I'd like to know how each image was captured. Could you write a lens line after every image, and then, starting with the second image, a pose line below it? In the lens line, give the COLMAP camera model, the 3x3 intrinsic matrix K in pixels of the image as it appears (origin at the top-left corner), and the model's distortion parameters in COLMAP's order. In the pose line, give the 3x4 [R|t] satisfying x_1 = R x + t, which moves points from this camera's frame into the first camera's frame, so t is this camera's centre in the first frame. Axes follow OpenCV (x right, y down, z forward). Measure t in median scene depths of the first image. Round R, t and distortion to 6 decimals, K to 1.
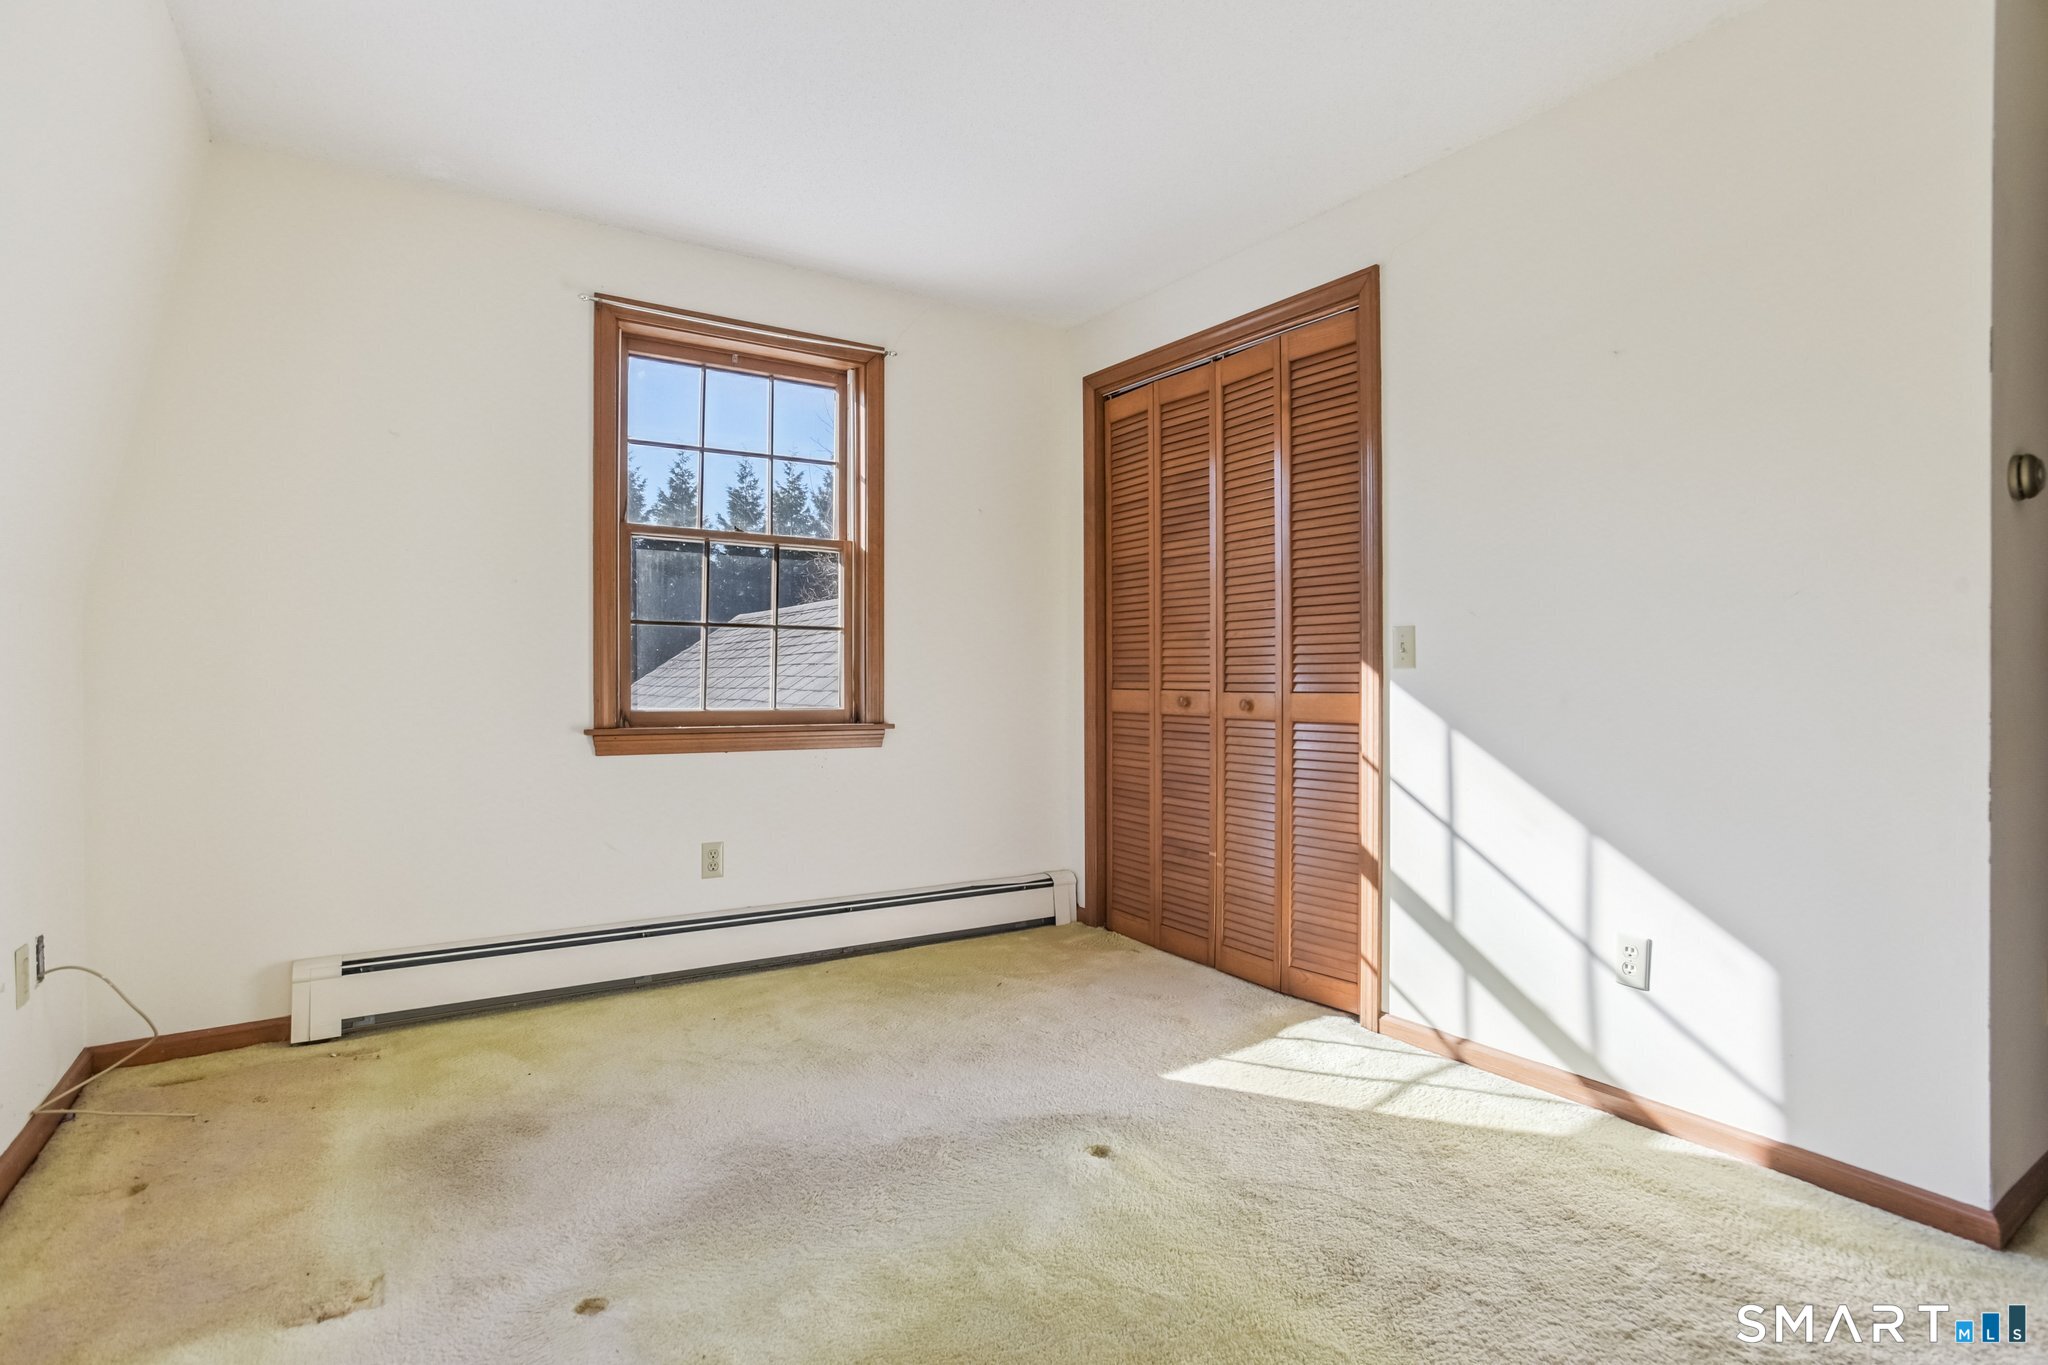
lens RADIAL K [[996.5, 0, 1030.6], [0, 996.5, 681.6], [0, 0, 1]] dist [-0.059089, 0.025470]
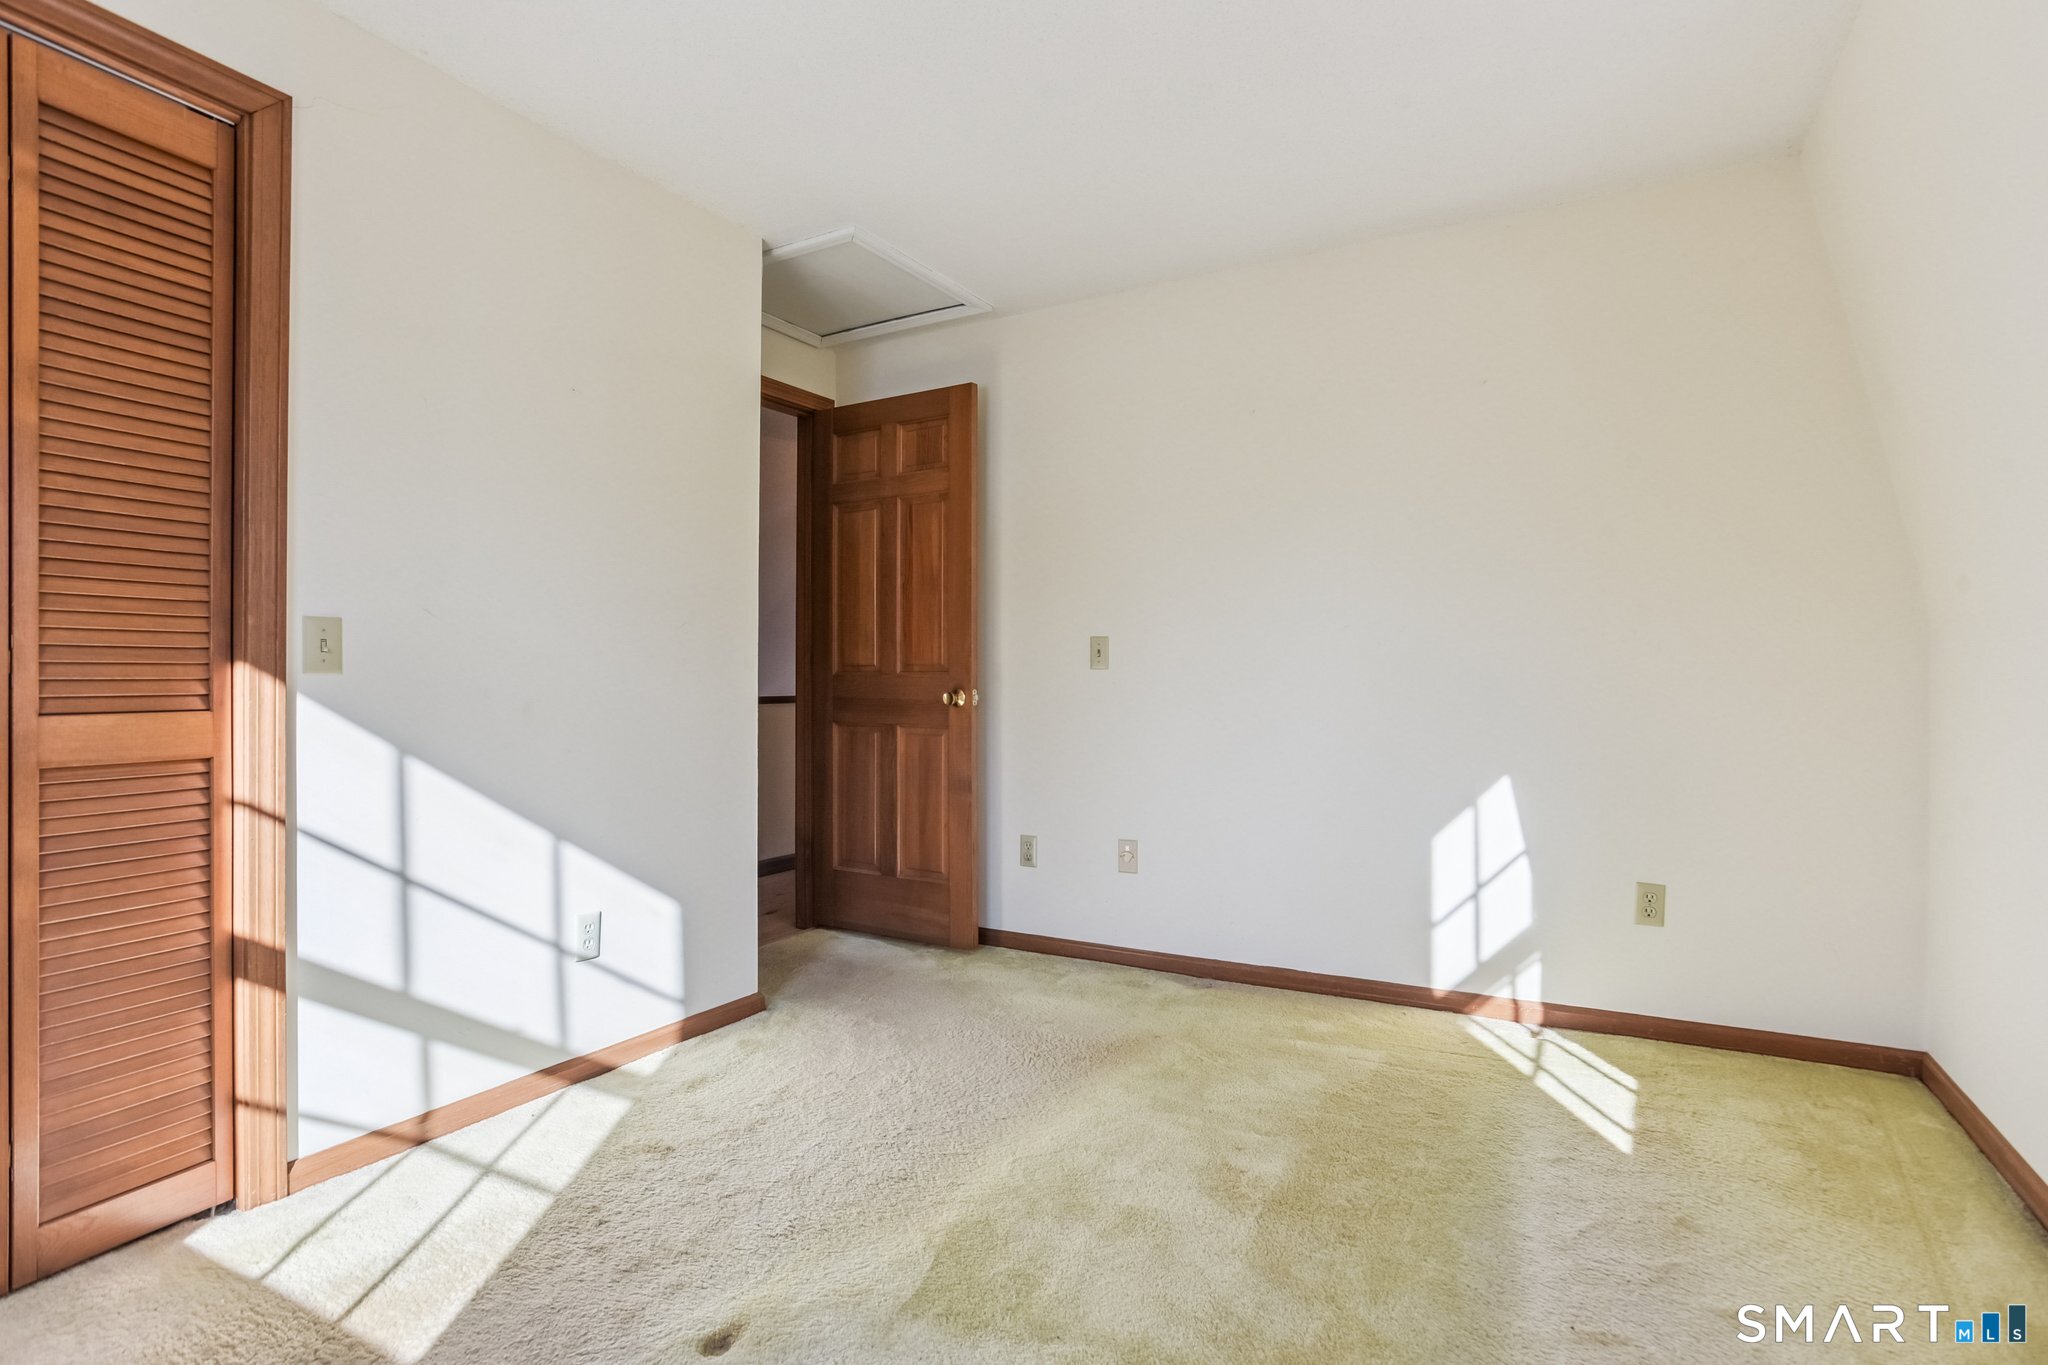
lens RADIAL K [[996.5, 0, 1030.6], [0, 996.5, 681.6], [0, 0, 1]] dist [-0.059089, 0.025470]
pose [[-0.465692, 0.003544, 0.884940, -0.502062], [0.002306, 0.999993, -0.002791, -0.004333], [-0.884944, 0.000741, -0.465697, 0.854236]]
